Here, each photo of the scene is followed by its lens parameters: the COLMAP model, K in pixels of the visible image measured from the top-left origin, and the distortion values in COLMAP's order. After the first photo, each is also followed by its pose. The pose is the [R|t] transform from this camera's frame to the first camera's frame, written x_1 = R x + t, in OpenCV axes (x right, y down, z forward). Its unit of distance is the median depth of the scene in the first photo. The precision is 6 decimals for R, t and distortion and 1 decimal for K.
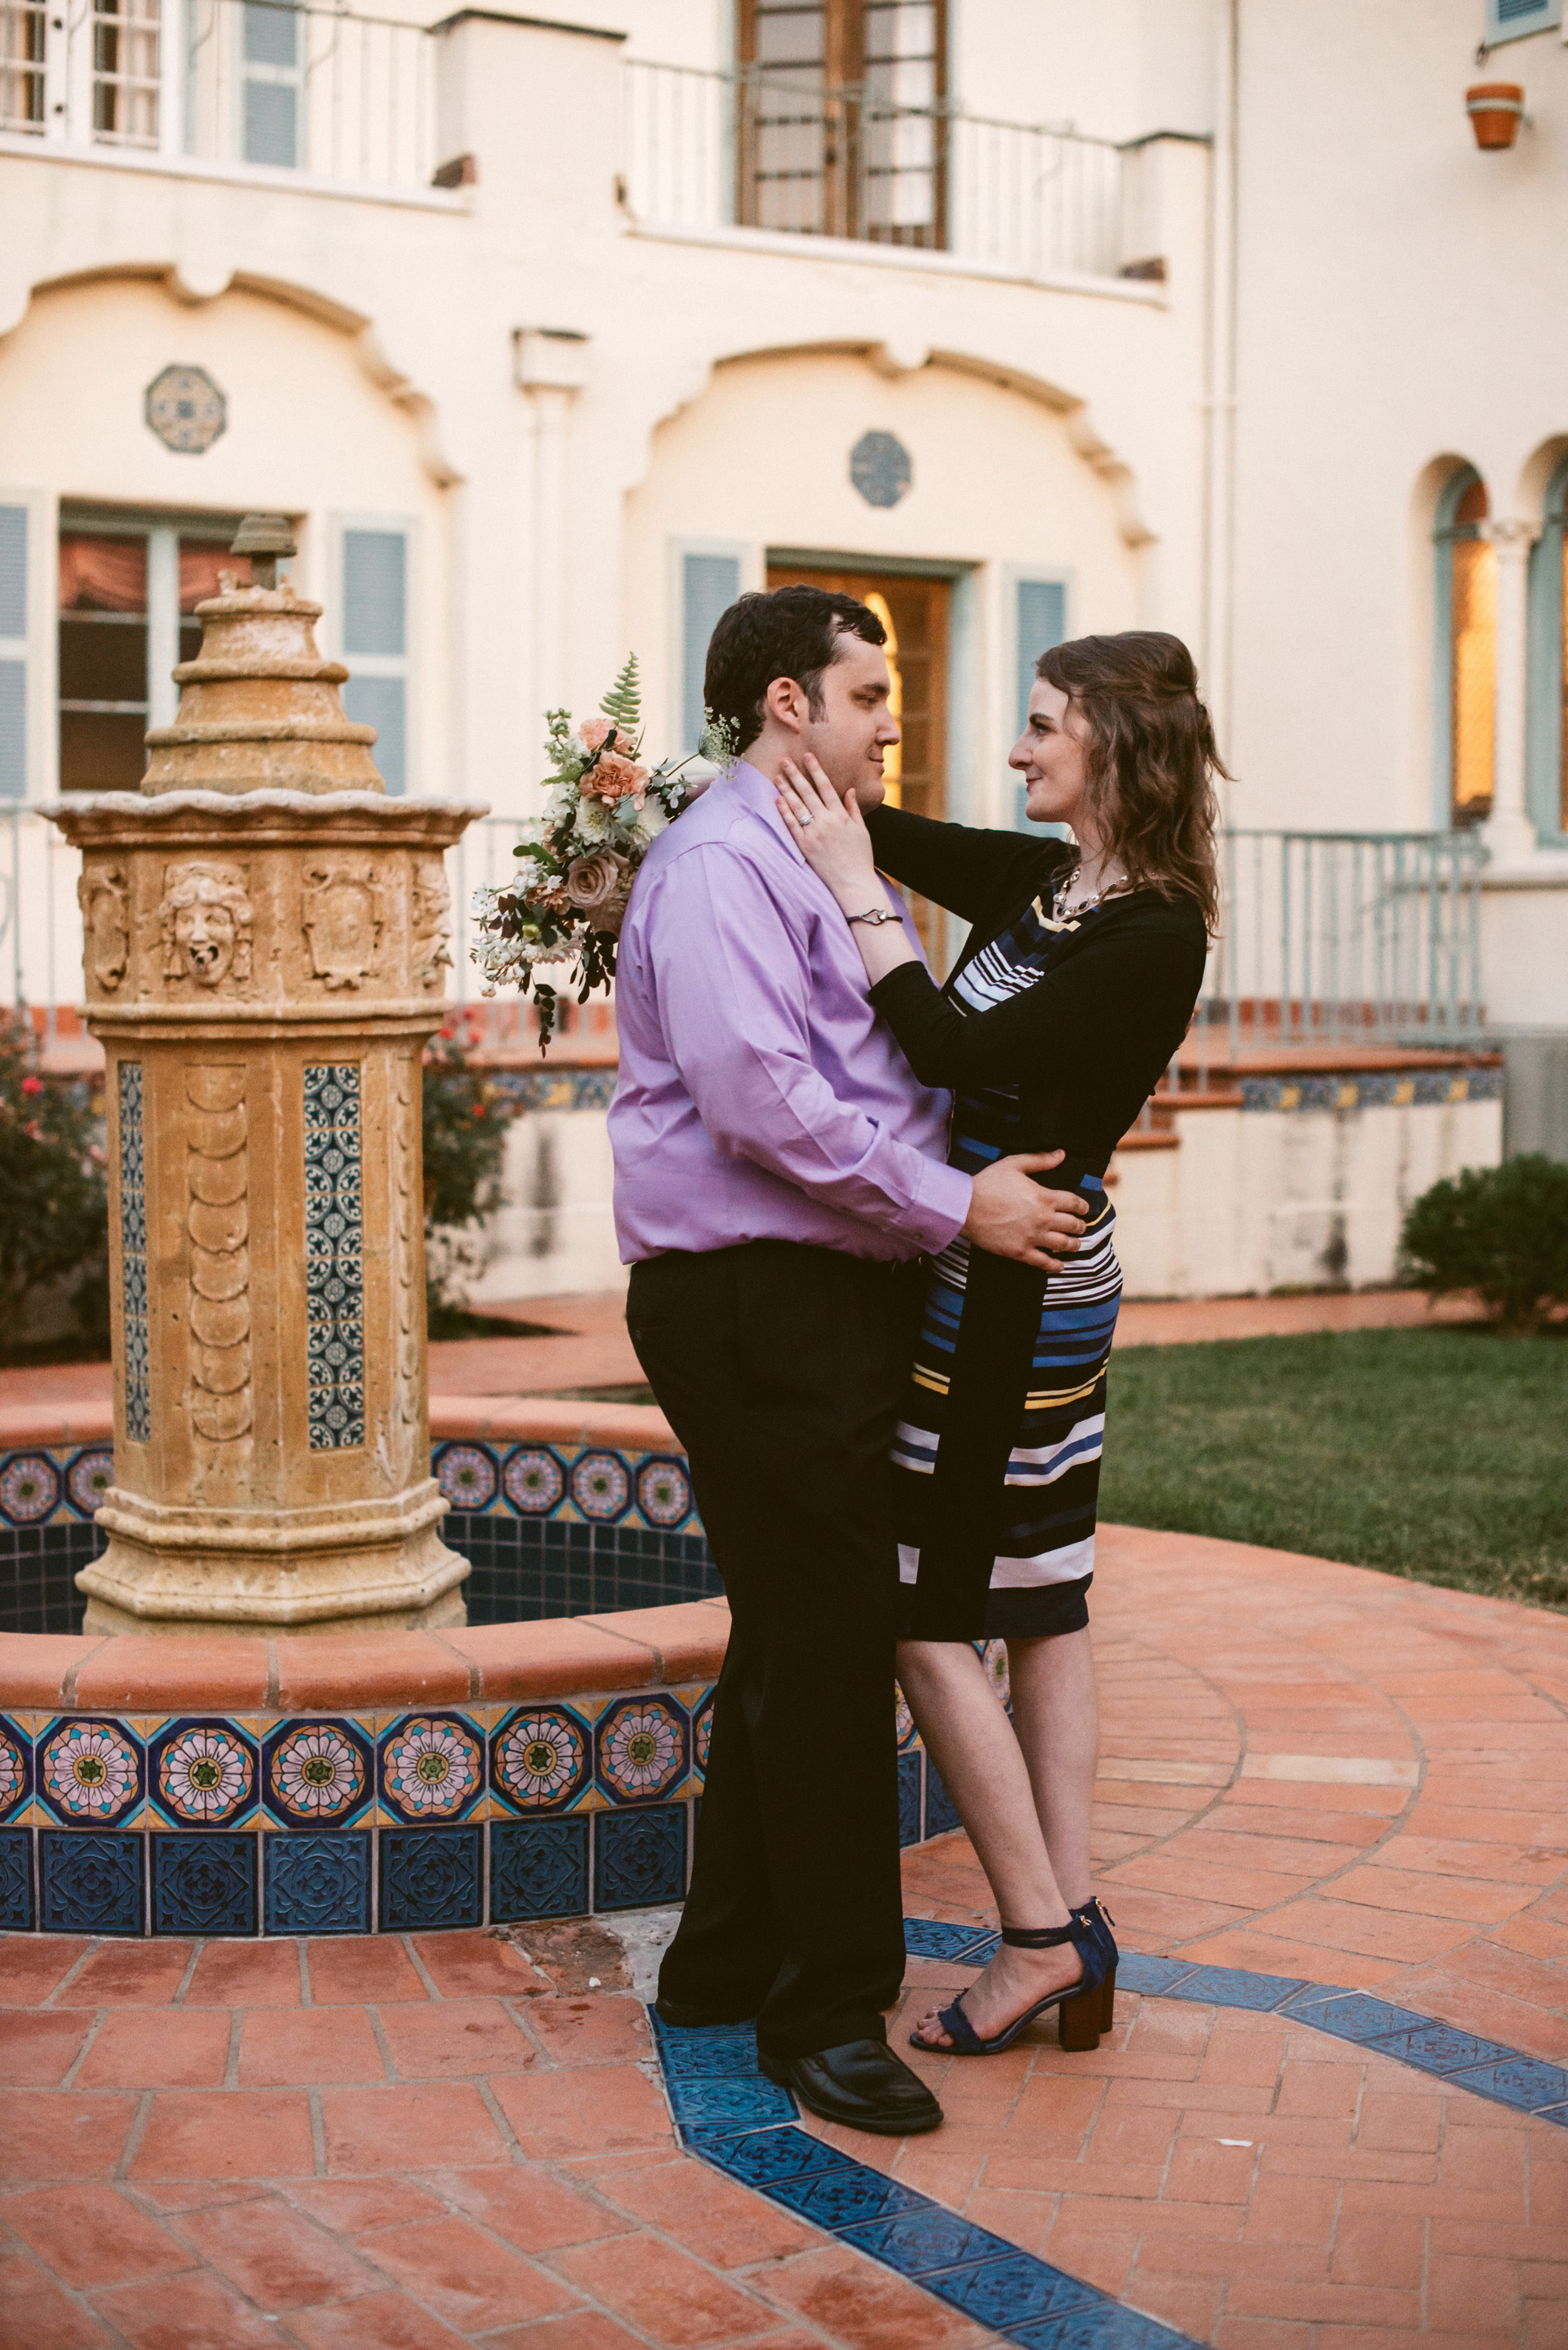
lens RADIAL K [[3364.9, 0, 784.0], [0, 3364.9, 1175.0], [0, 0, 1]] dist [-0.133908, 0.106949]
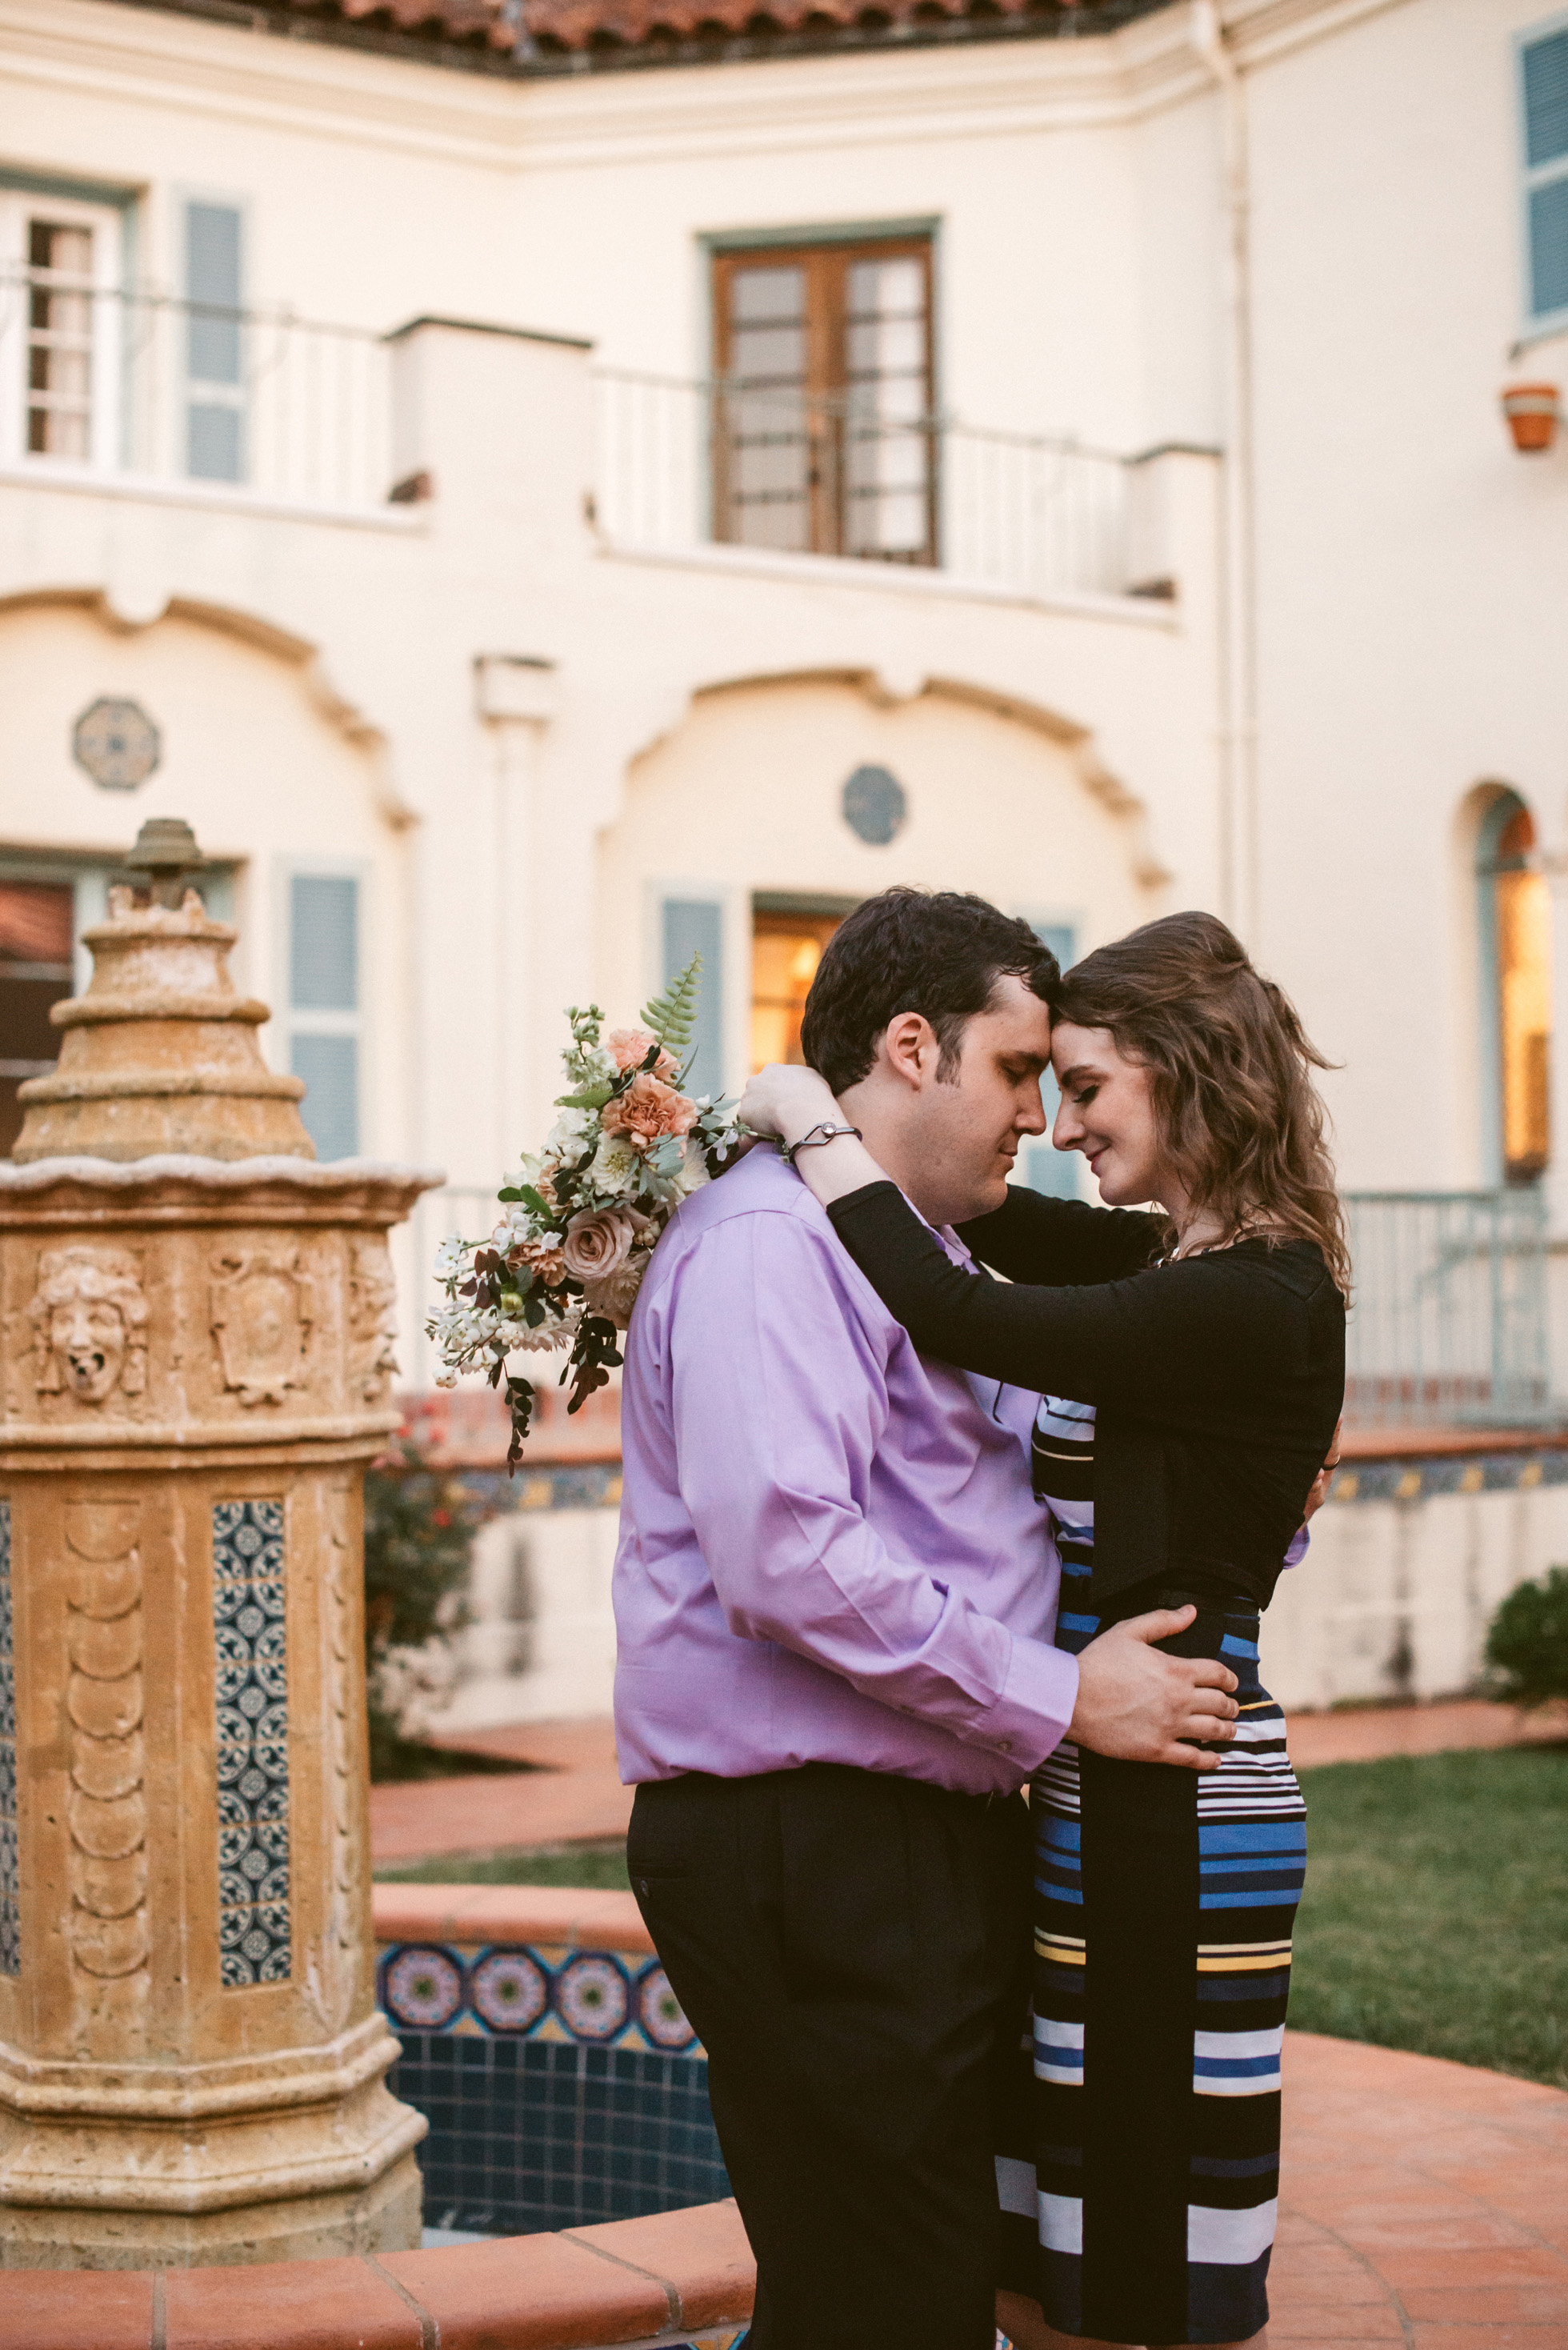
lens RADIAL K [[3364.9, 0, 784.0], [0, 3364.9, 1175.0], [0, 0, 1]] dist [-0.133908, 0.106949]
pose [[0.999876, -0.011941, 0.010263, -0.014888], [0.012984, 0.994023, -0.108396, -0.021548], [-0.008908, 0.108516, 0.994055, 0.199837]]
